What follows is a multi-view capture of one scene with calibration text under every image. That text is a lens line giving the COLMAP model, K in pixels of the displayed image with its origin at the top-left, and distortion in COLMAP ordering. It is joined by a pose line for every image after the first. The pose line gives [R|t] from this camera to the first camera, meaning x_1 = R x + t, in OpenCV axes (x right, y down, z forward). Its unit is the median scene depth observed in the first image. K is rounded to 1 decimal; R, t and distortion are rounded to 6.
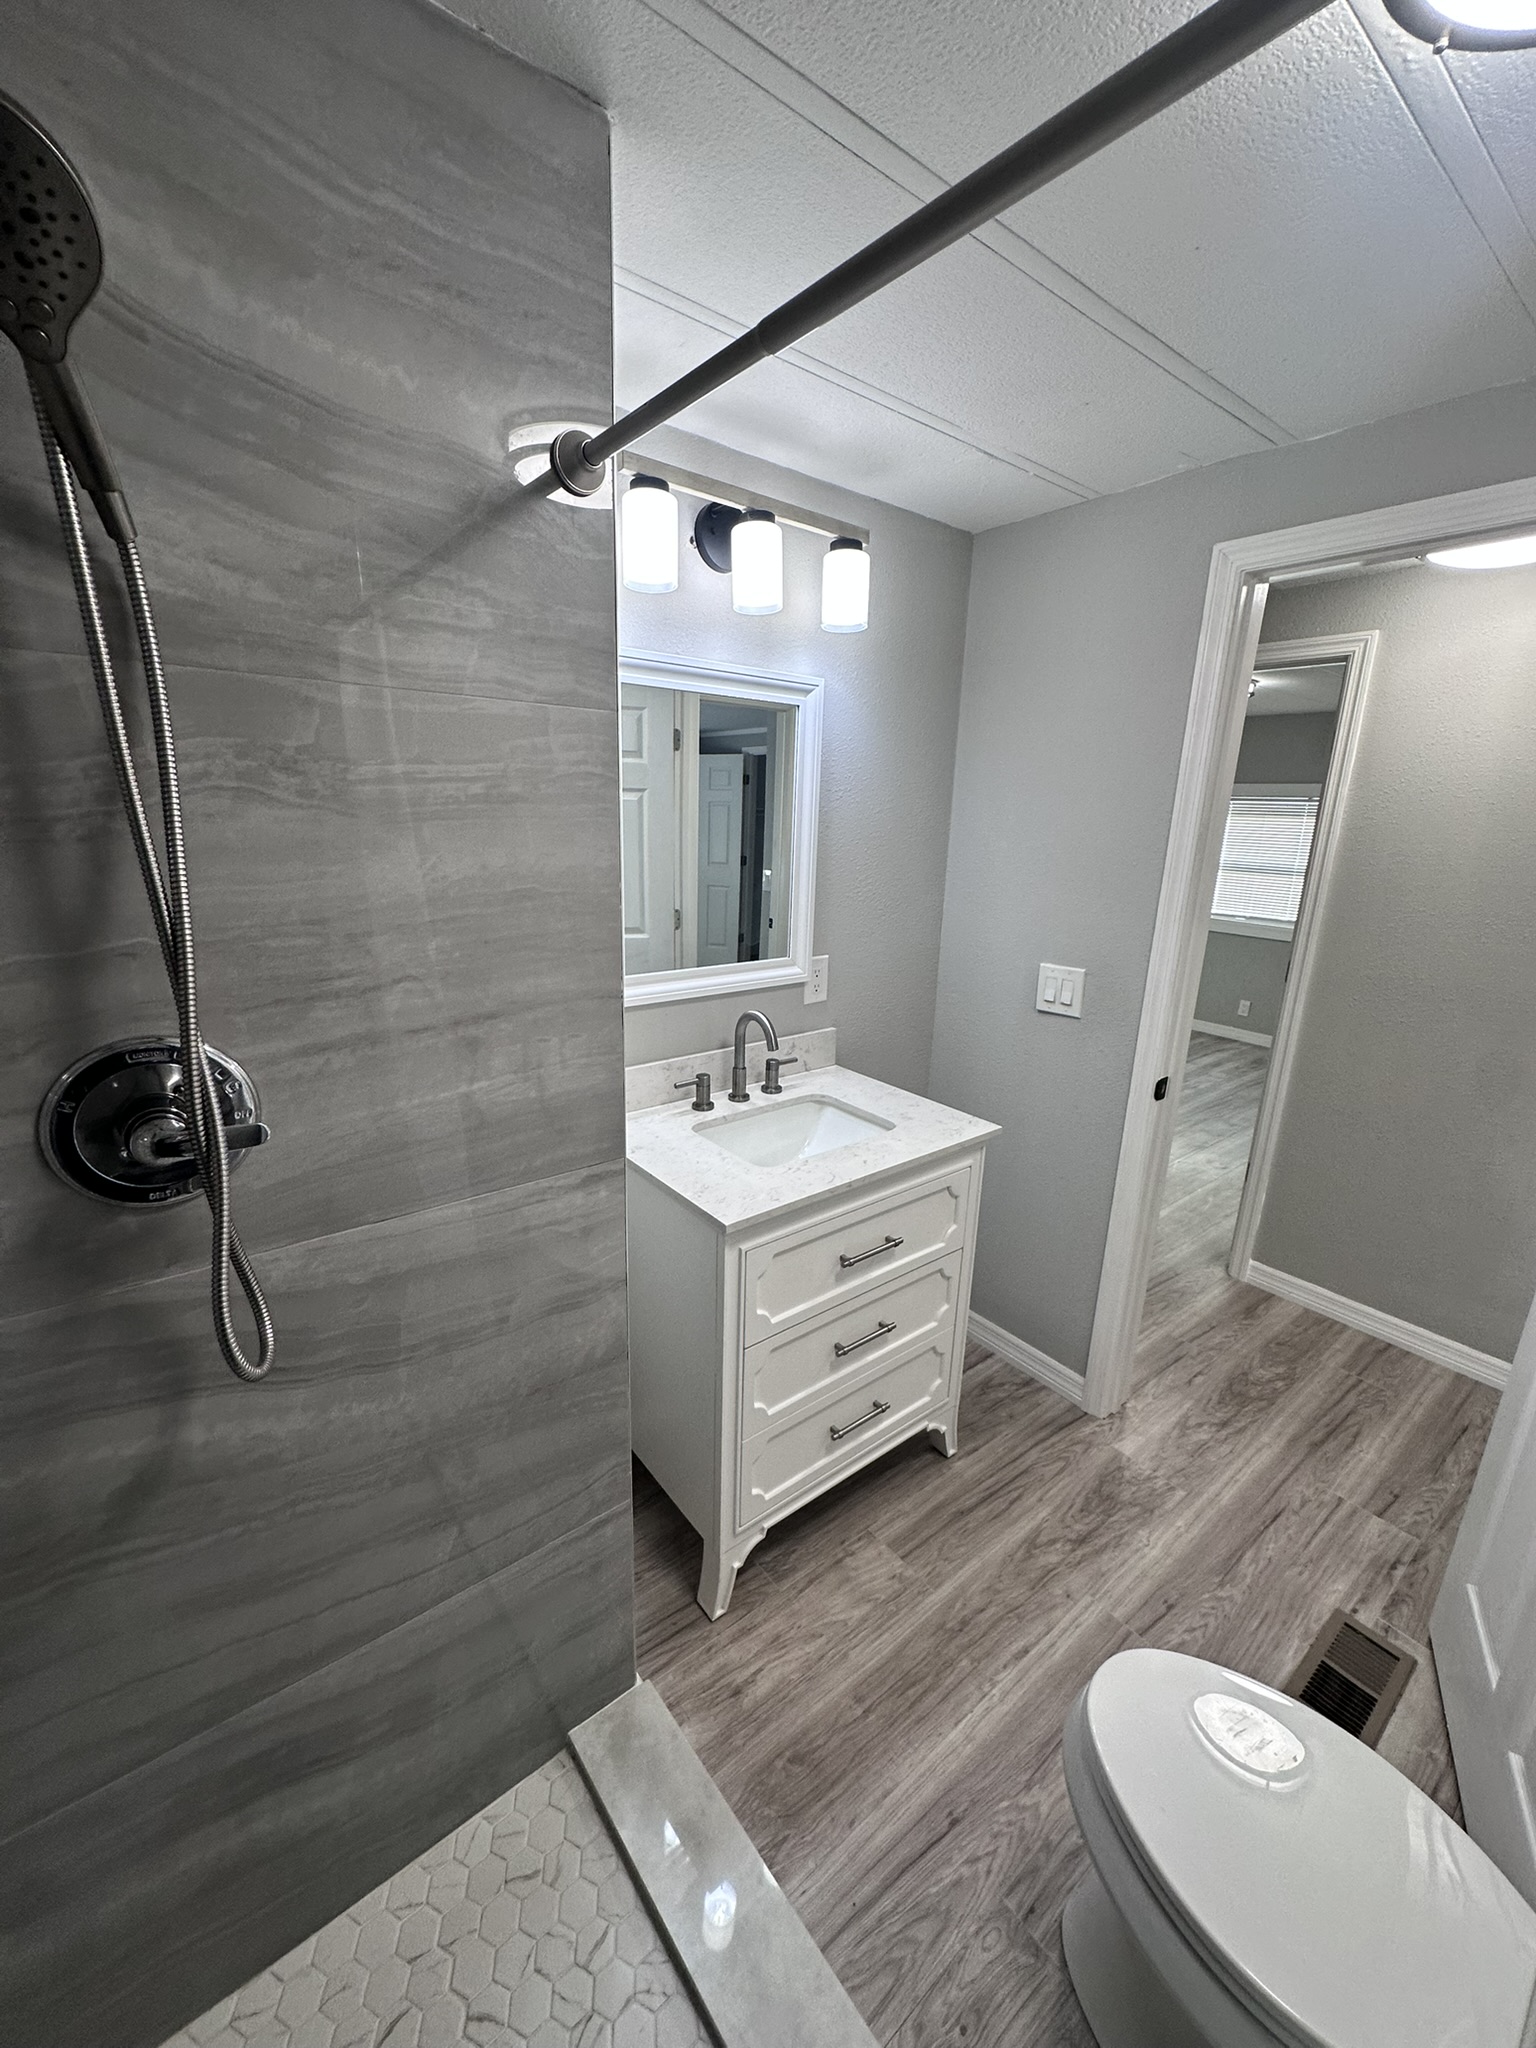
lens RADIAL K [[815.7, 0, 759.9], [0, 815.7, 1026.3], [0, 0, 1]] dist [-0.002277, -0.001118]
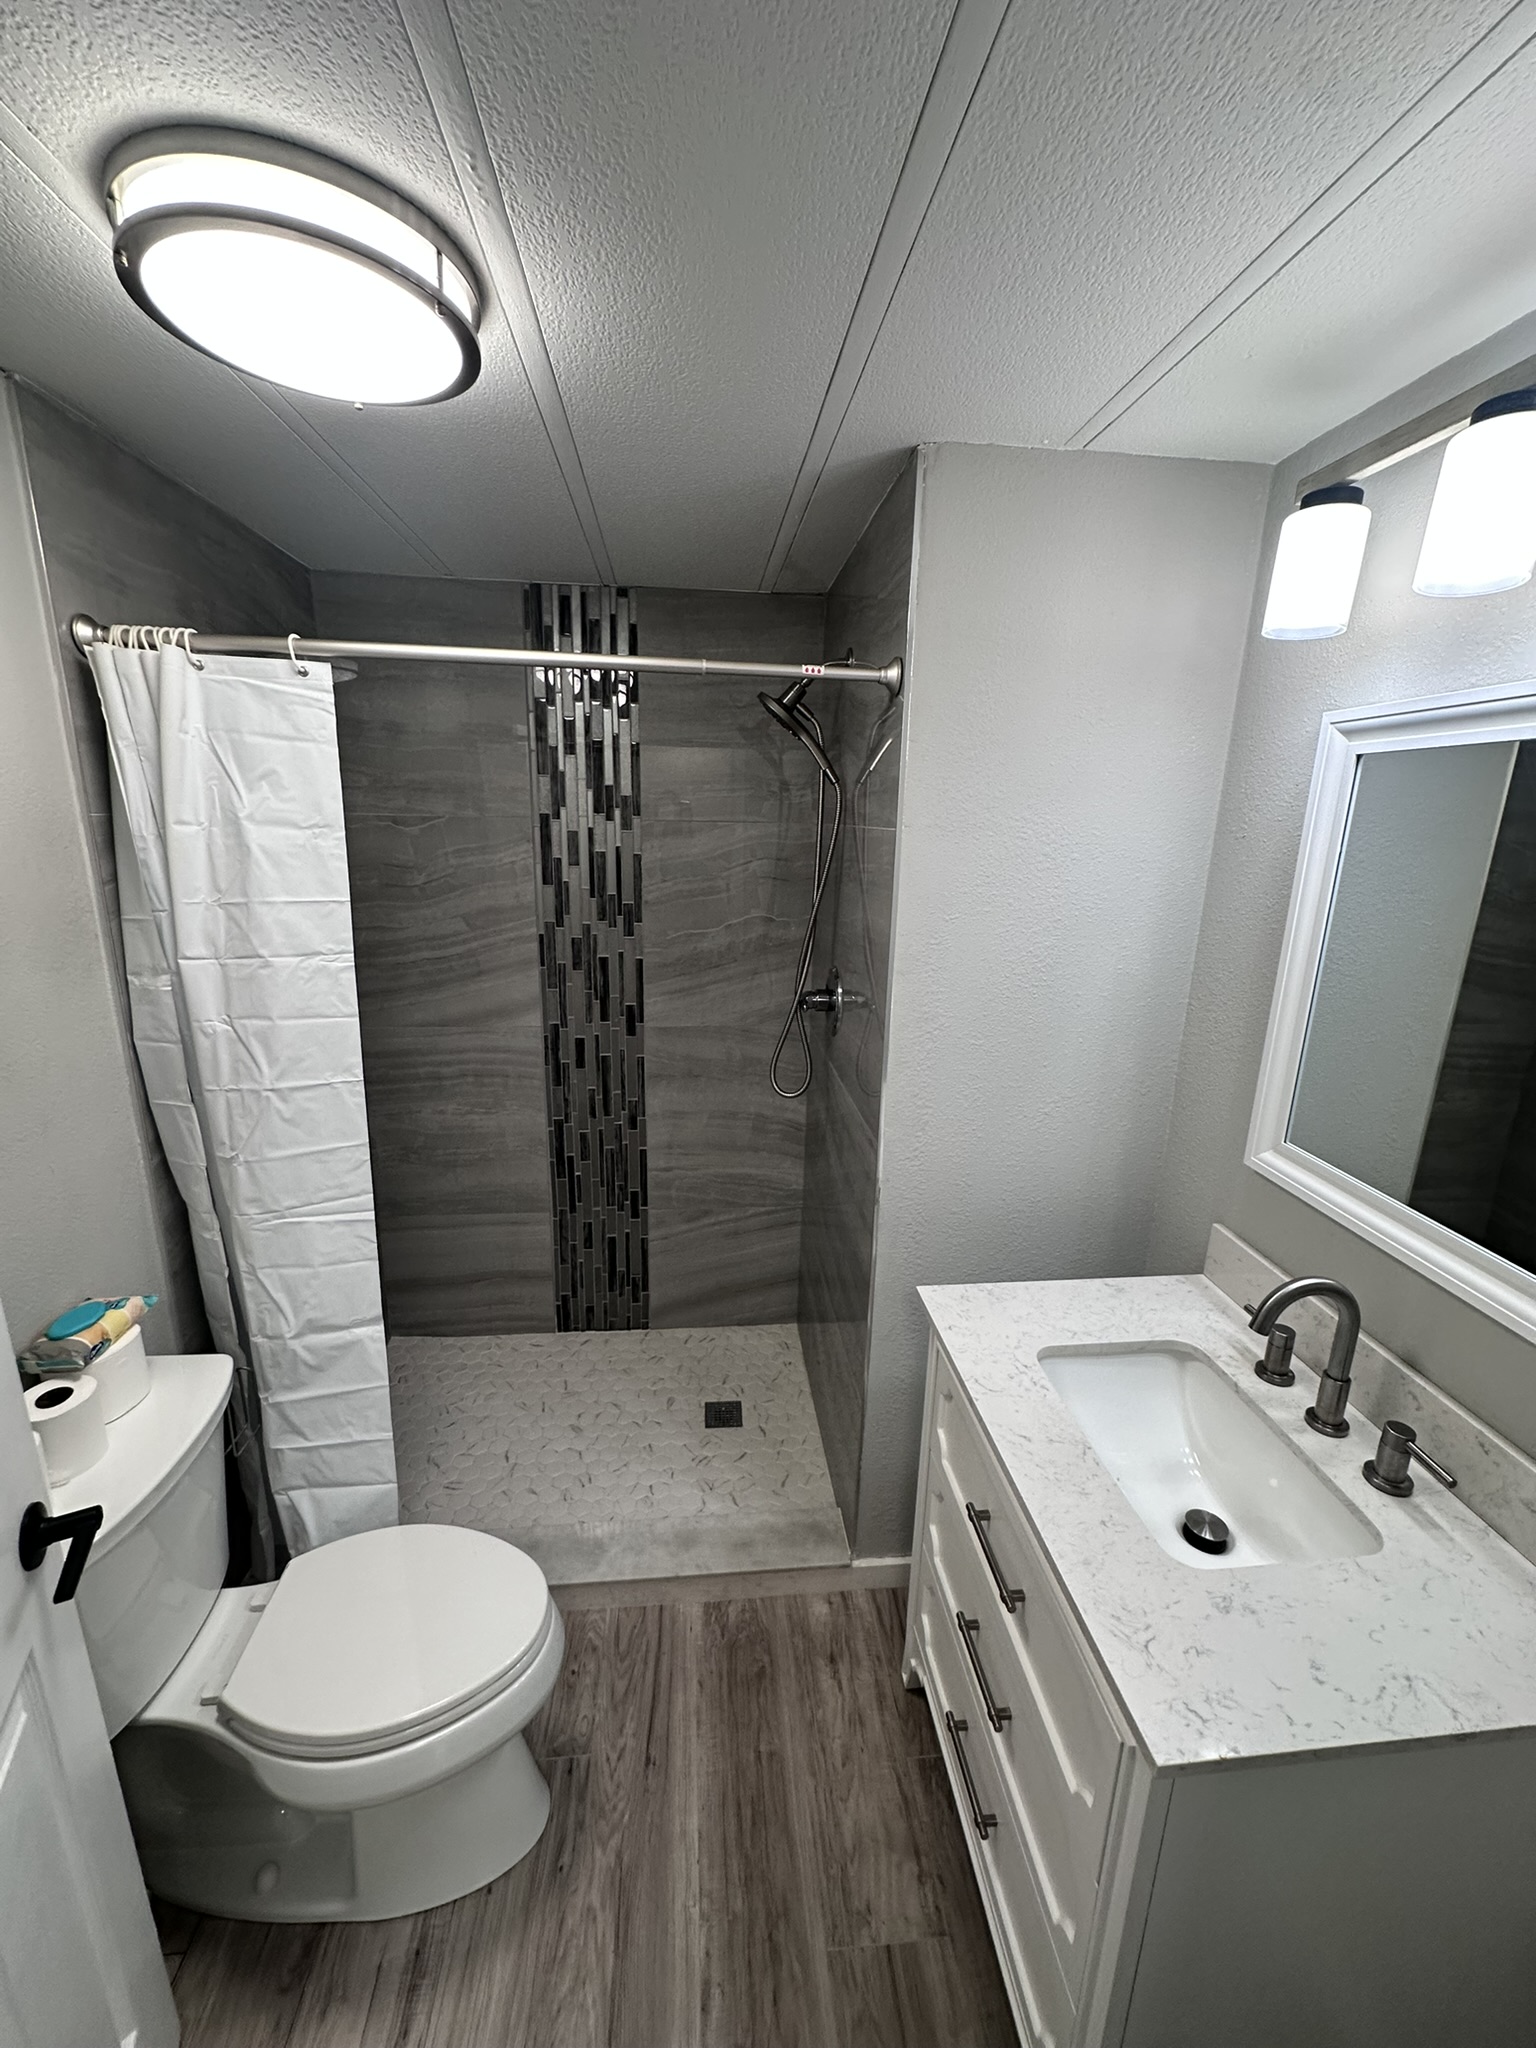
lens RADIAL K [[815.7, 0, 764.7], [0, 815.7, 1023.1], [0, 0, 1]] dist [-0.002277, -0.001118]
pose [[-0.536591, 0.167923, -0.826965, 0.815501], [-0.252422, 0.903185, 0.347189, -0.352208], [0.805204, 0.395043, -0.442253, 1.084191]]
